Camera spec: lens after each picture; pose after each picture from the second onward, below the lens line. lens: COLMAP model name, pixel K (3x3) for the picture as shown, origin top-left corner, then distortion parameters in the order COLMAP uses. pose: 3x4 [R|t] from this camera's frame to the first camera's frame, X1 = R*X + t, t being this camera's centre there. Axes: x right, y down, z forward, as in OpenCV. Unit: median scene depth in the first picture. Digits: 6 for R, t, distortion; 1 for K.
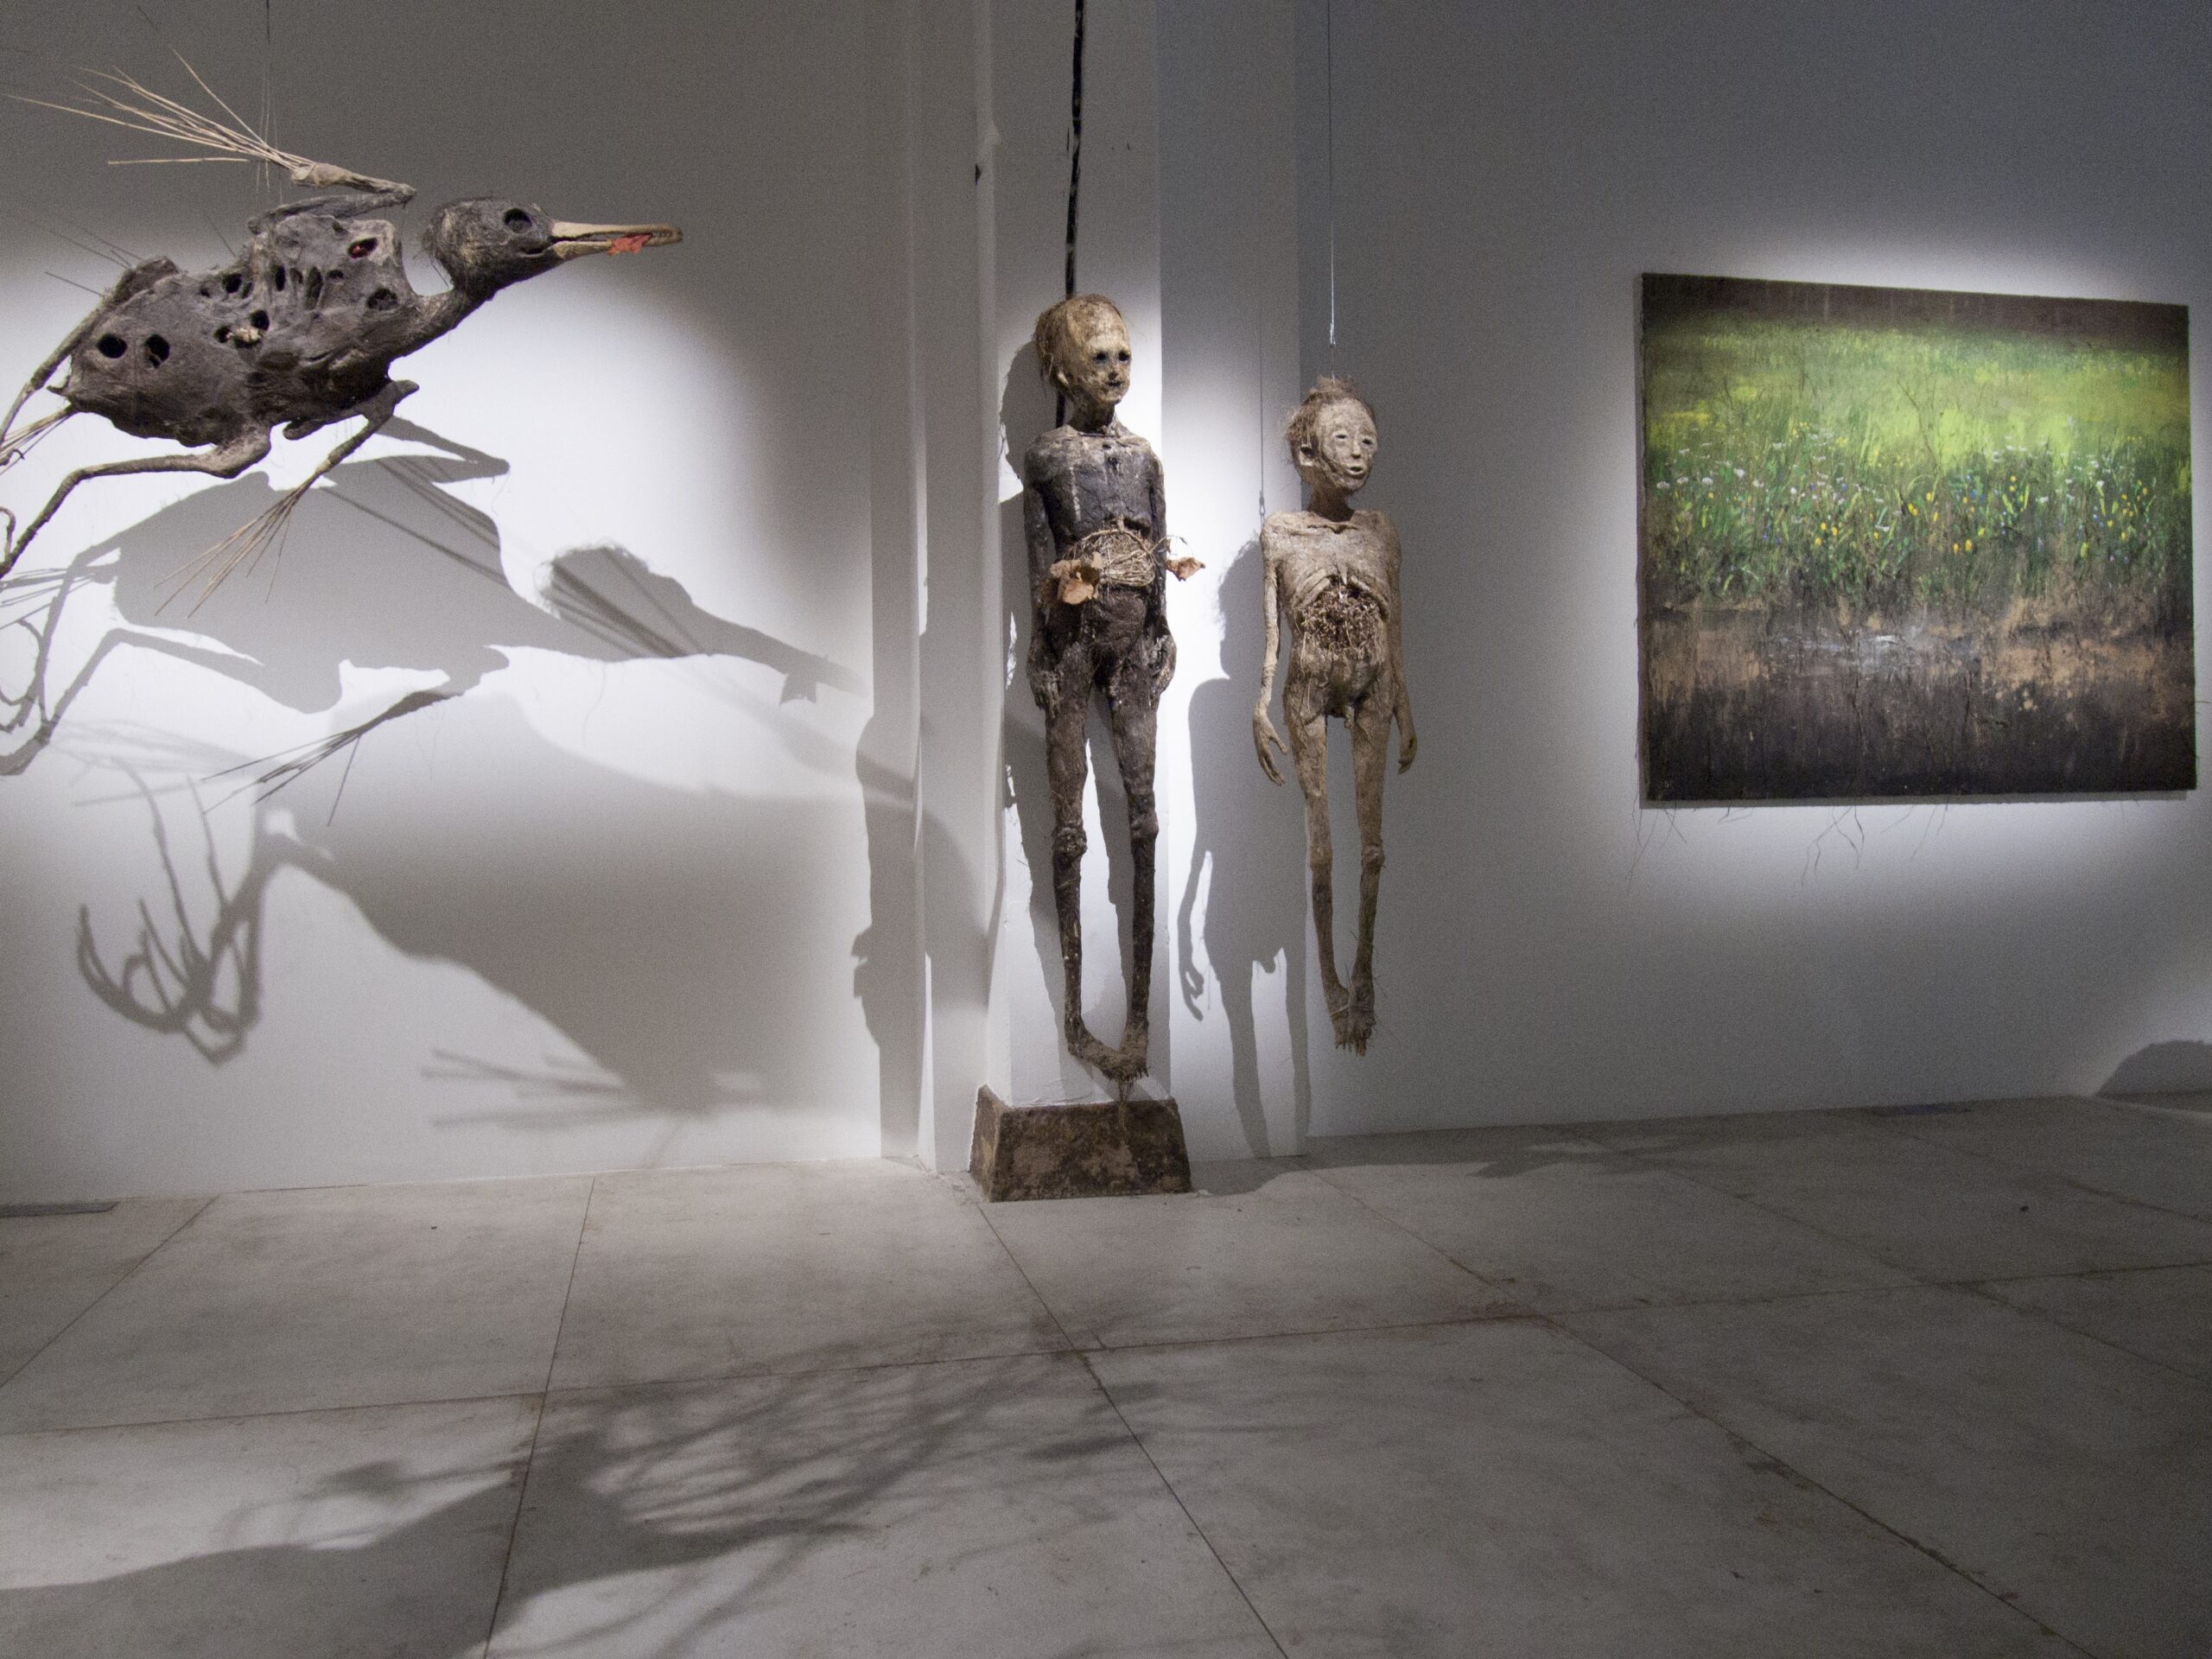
lens RADIAL K [[1760.7, 0, 1106.0], [0, 1760.7, 829.5], [0, 0, 1]] dist [0.002693, -0.014418]
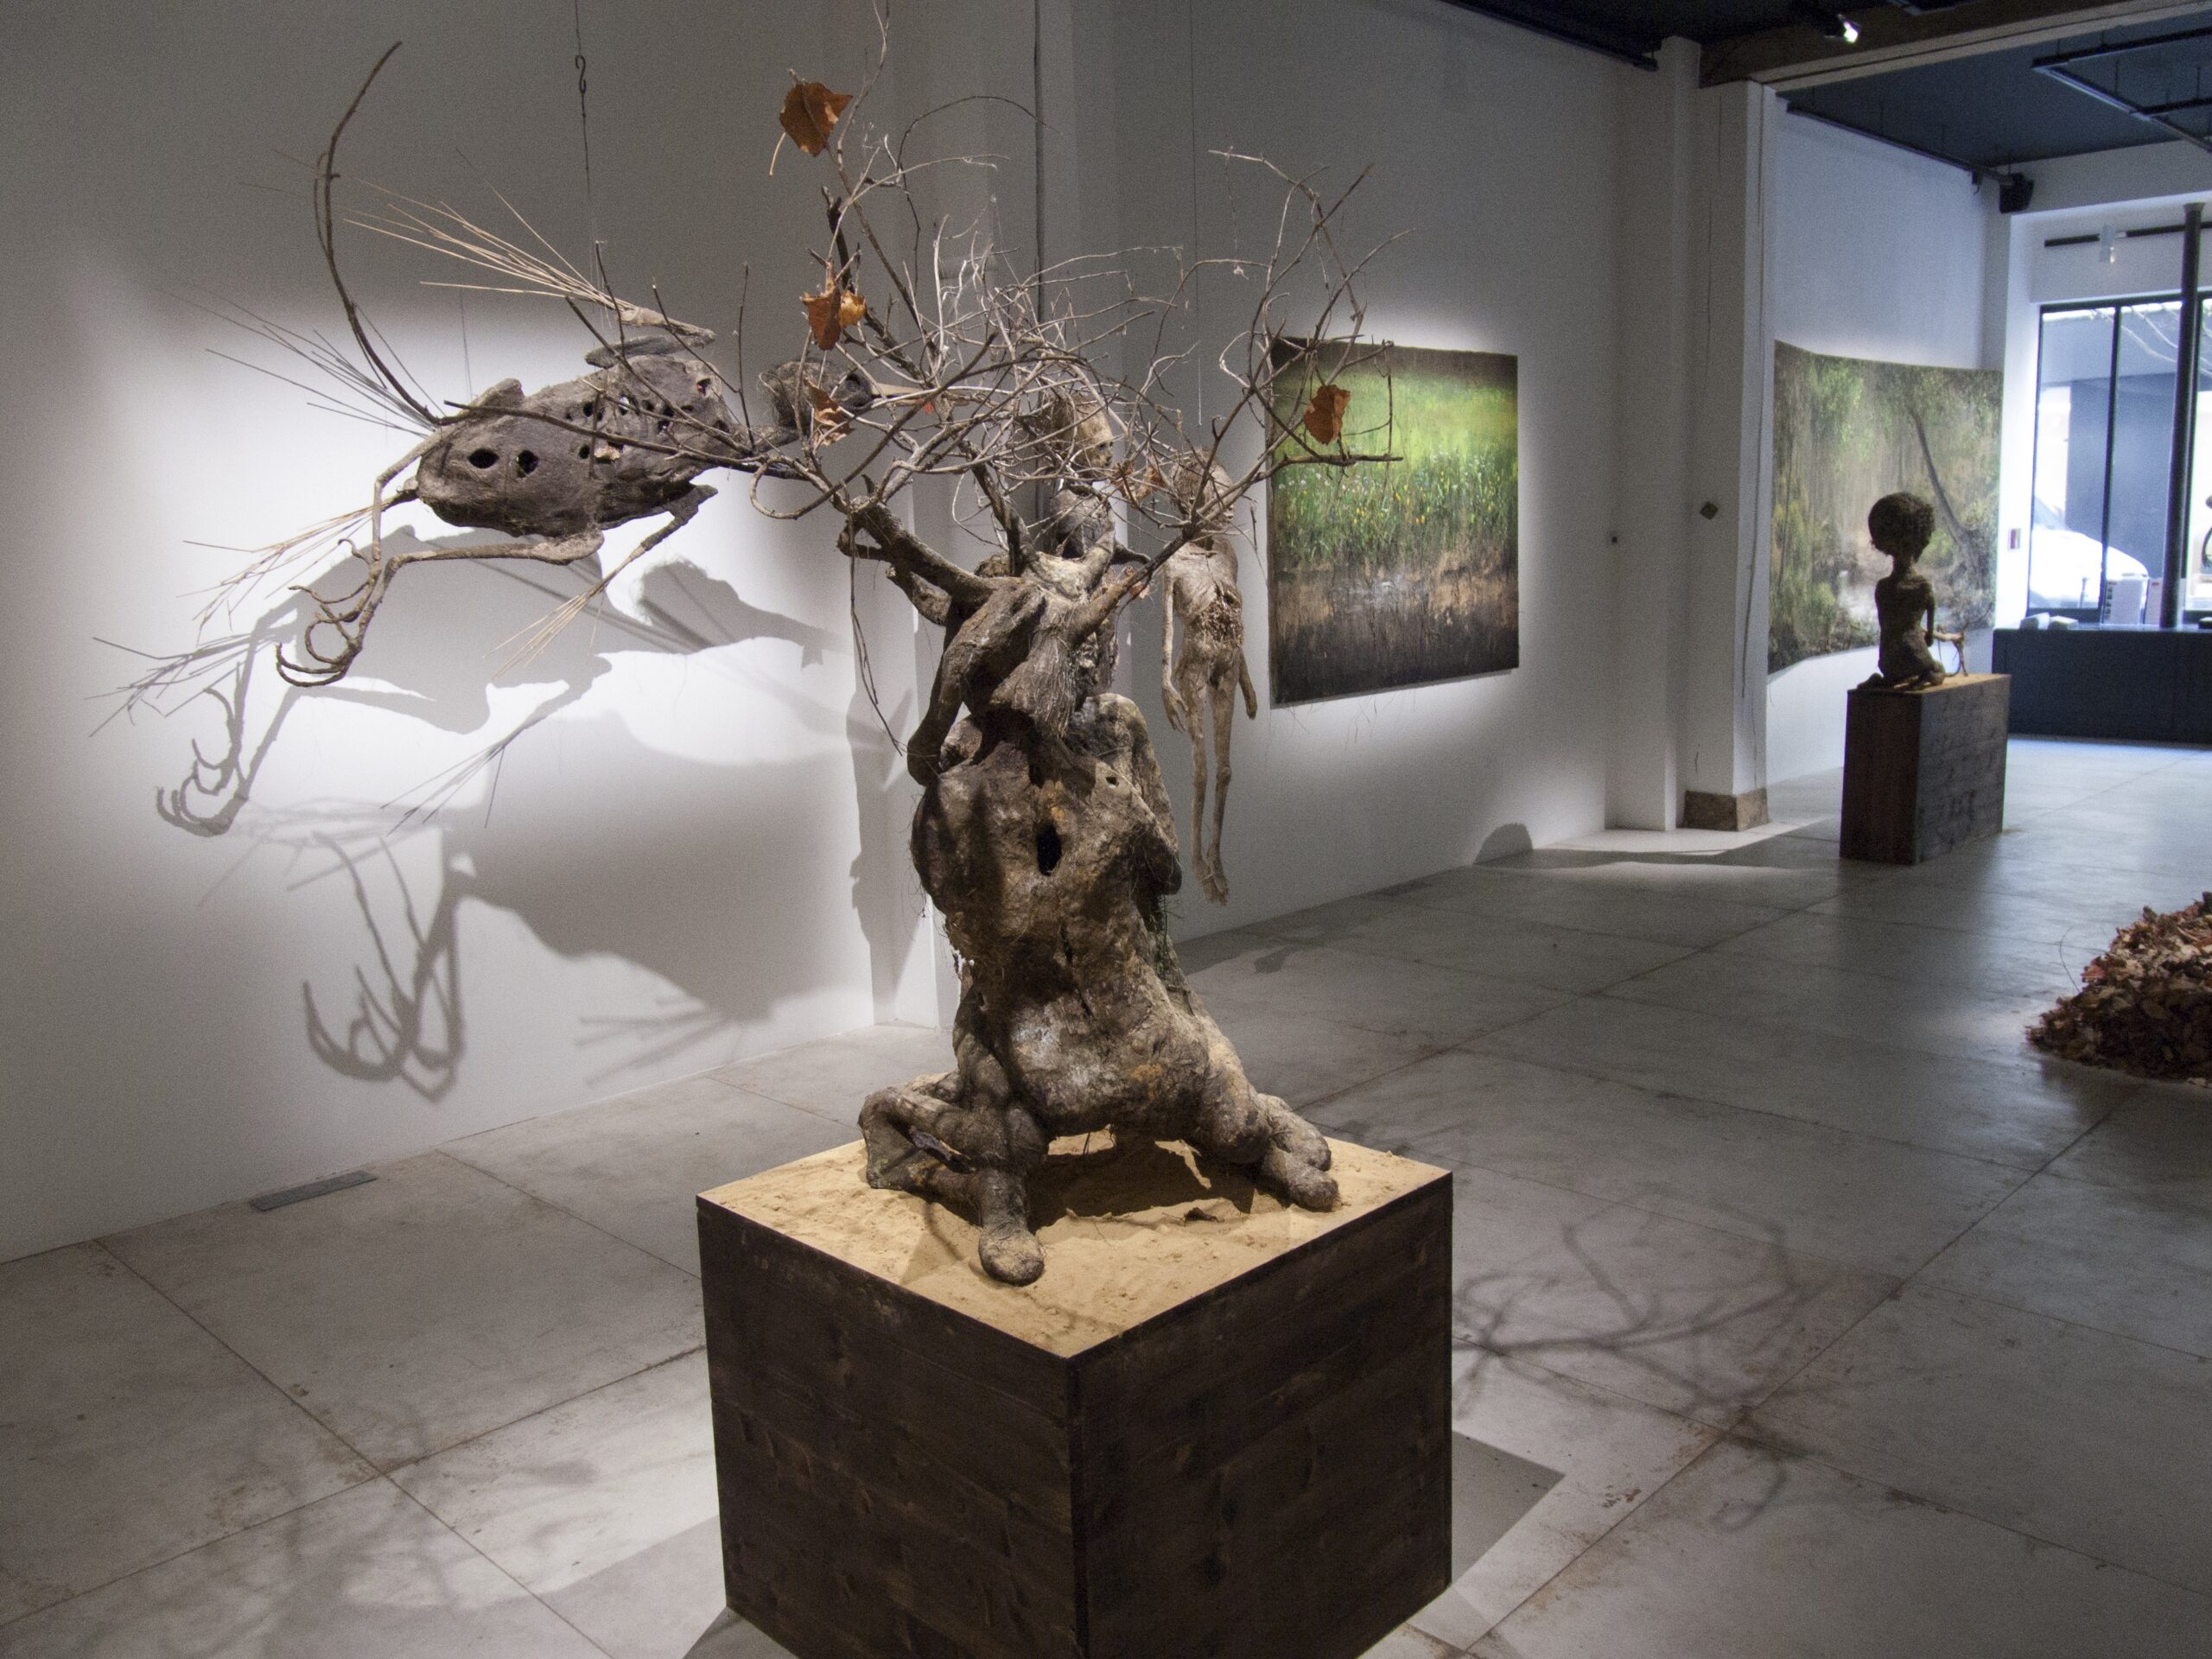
lens RADIAL K [[1760.7, 0, 1106.0], [0, 1760.7, 829.5], [0, 0, 1]] dist [0.002693, -0.014418]
pose [[0.846639, -0.103717, 0.521962, -0.581507], [0.035260, 0.989601, 0.139448, -0.121313], [-0.530998, -0.099658, 0.841493, -0.167114]]
